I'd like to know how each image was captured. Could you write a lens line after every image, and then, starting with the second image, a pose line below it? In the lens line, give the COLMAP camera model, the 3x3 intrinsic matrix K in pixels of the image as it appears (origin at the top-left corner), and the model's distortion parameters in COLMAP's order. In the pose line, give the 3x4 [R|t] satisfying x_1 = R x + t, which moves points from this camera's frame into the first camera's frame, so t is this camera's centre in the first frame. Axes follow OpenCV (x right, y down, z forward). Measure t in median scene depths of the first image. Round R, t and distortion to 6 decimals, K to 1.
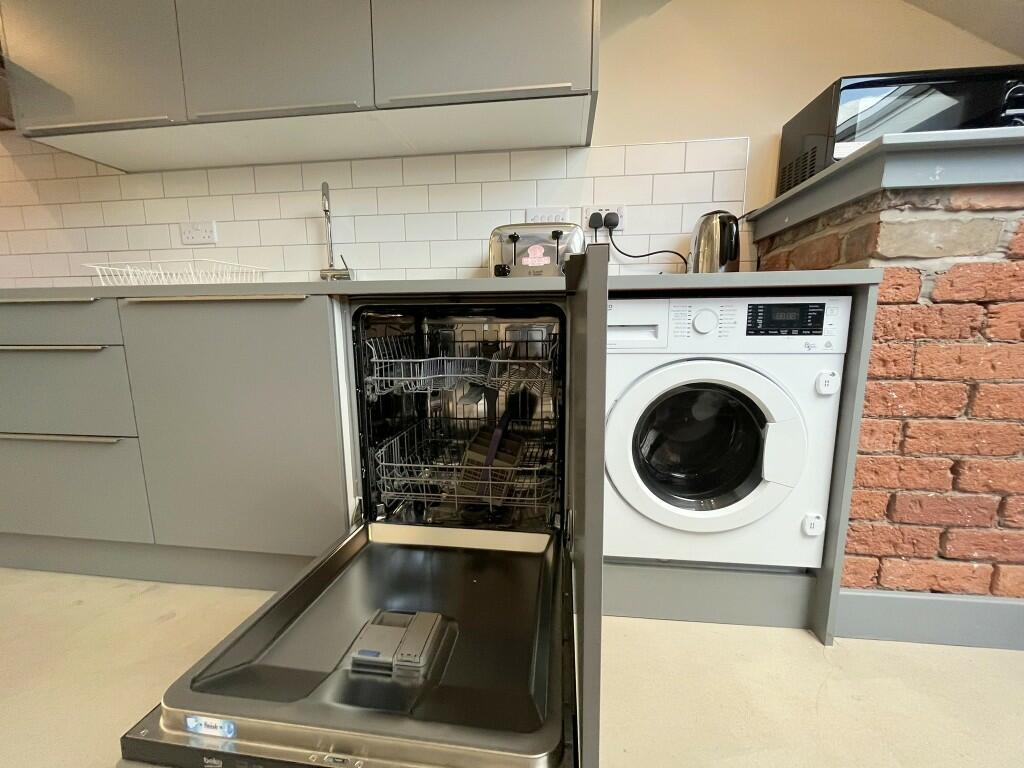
lens RADIAL K [[419.4, 0, 508.7], [0, 419.4, 386.2], [0, 0, 1]] dist [-0.014238, 0.000859]
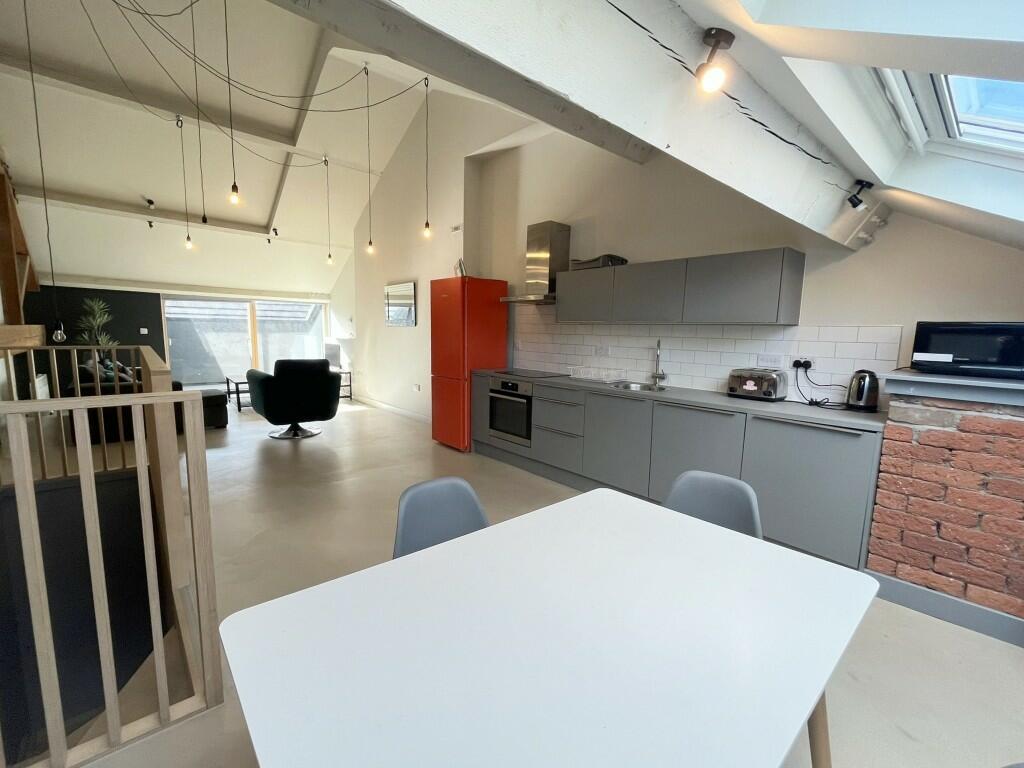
lens RADIAL K [[419.4, 0, 511.7], [0, 419.4, 387.7], [0, 0, 1]] dist [-0.014238, 0.000859]
pose [[0.751908, 0.106154, -0.650666, 0.764185], [-0.130530, 0.991384, 0.010902, -0.230800], [0.646217, 0.076734, 0.759286, -2.005230]]
